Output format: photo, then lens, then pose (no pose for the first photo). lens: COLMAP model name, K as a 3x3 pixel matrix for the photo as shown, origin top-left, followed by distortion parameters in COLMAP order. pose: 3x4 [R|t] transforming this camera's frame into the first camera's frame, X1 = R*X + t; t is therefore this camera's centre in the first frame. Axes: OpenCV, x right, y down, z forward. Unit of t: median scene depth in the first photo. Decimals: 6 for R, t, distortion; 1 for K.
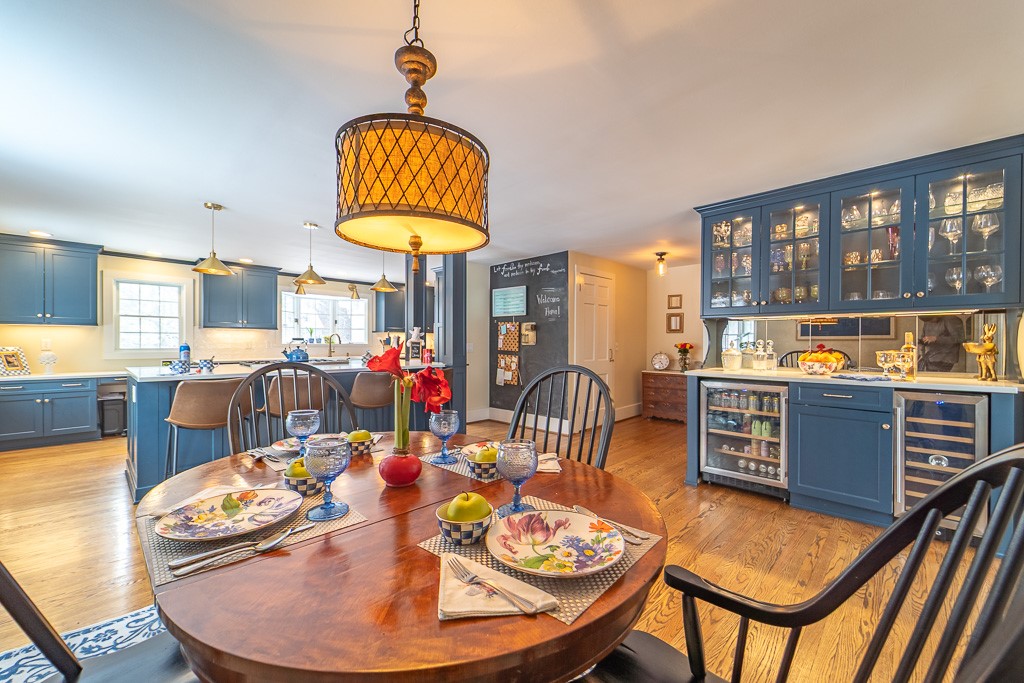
lens RADIAL K [[408.4, 0, 518.5], [0, 408.4, 344.1], [0, 0, 1]] dist [0.000205, -0.000216]
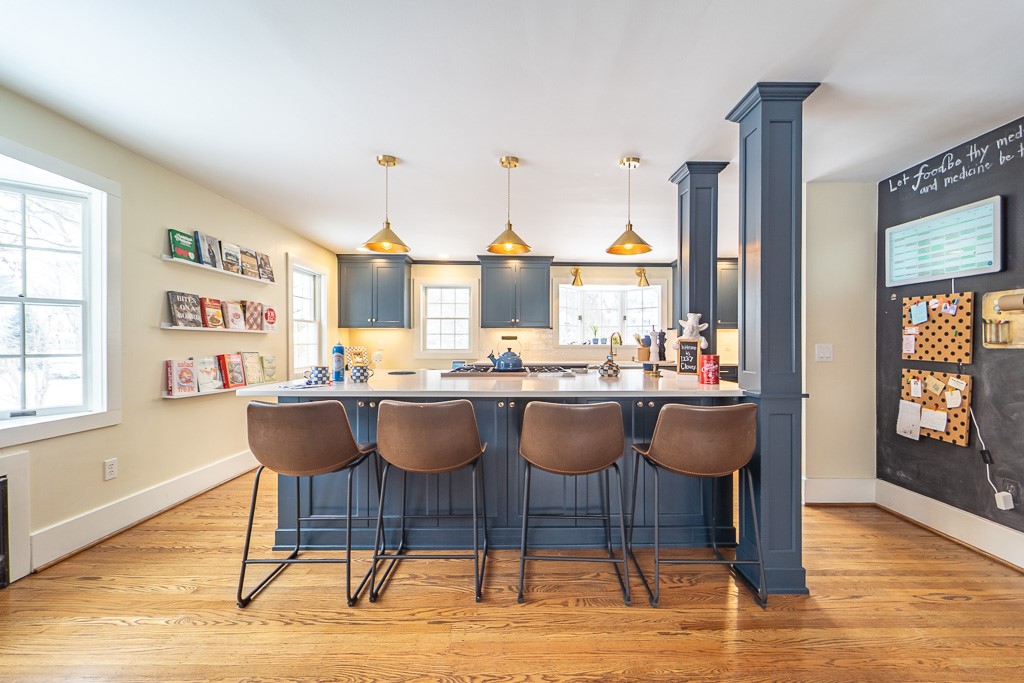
lens RADIAL K [[408.4, 0, 518.5], [0, 408.4, 344.1], [0, 0, 1]] dist [0.000205, -0.000216]
pose [[0.699441, -0.000292, -0.714690, -0.024392], [-0.002324, 0.999994, -0.002682, 0.000082], [0.714686, 0.003537, 0.699436, 0.391777]]
